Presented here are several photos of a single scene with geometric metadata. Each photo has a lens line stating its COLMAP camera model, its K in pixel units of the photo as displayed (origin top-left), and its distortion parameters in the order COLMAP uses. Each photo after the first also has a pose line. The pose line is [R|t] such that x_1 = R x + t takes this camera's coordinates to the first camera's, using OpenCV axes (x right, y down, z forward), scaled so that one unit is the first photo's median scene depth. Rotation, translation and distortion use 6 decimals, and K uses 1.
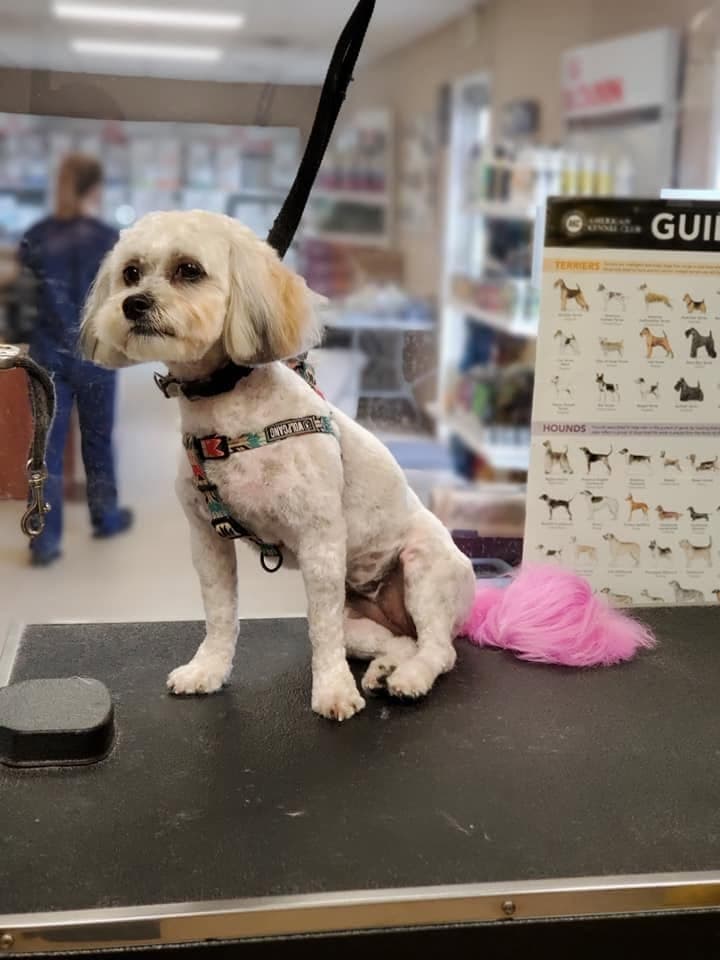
lens RADIAL K [[1426.3, 0, 381.2], [0, 1426.3, 460.7], [0, 0, 1]] dist [0.069441, 0.000000]
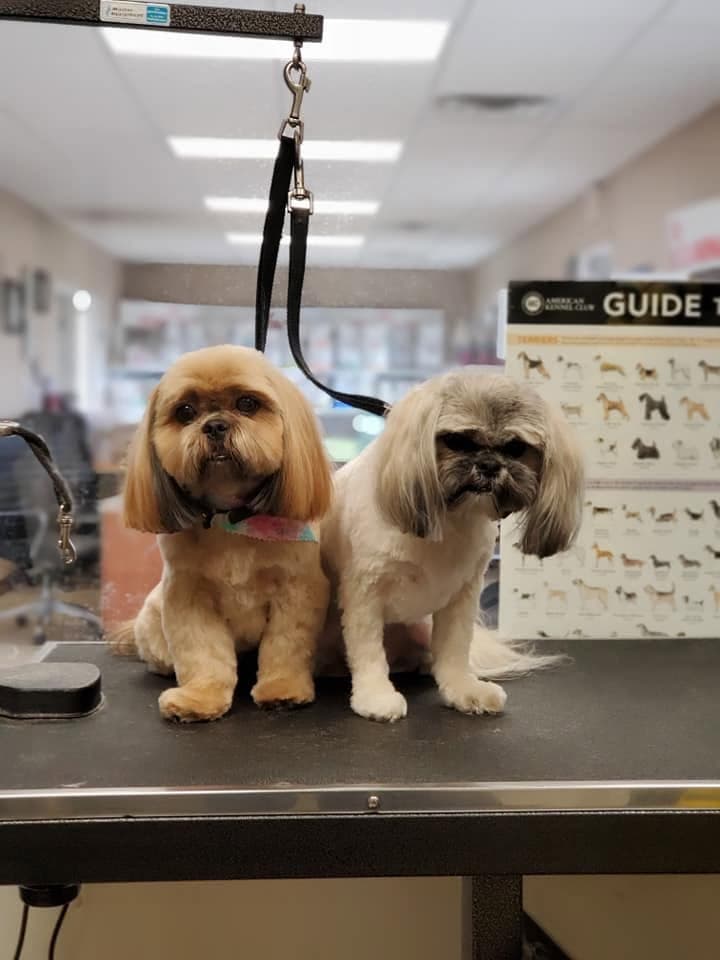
lens RADIAL K [[1426.3, 0, 351.6], [0, 1426.3, 483.8], [0, 0, 1]] dist [0.069441, 0.000000]
pose [[0.990019, -0.013327, -0.140299, 0.145237], [-0.003091, 0.993226, -0.116155, 0.109557], [0.140897, 0.115429, 0.983272, -0.131852]]
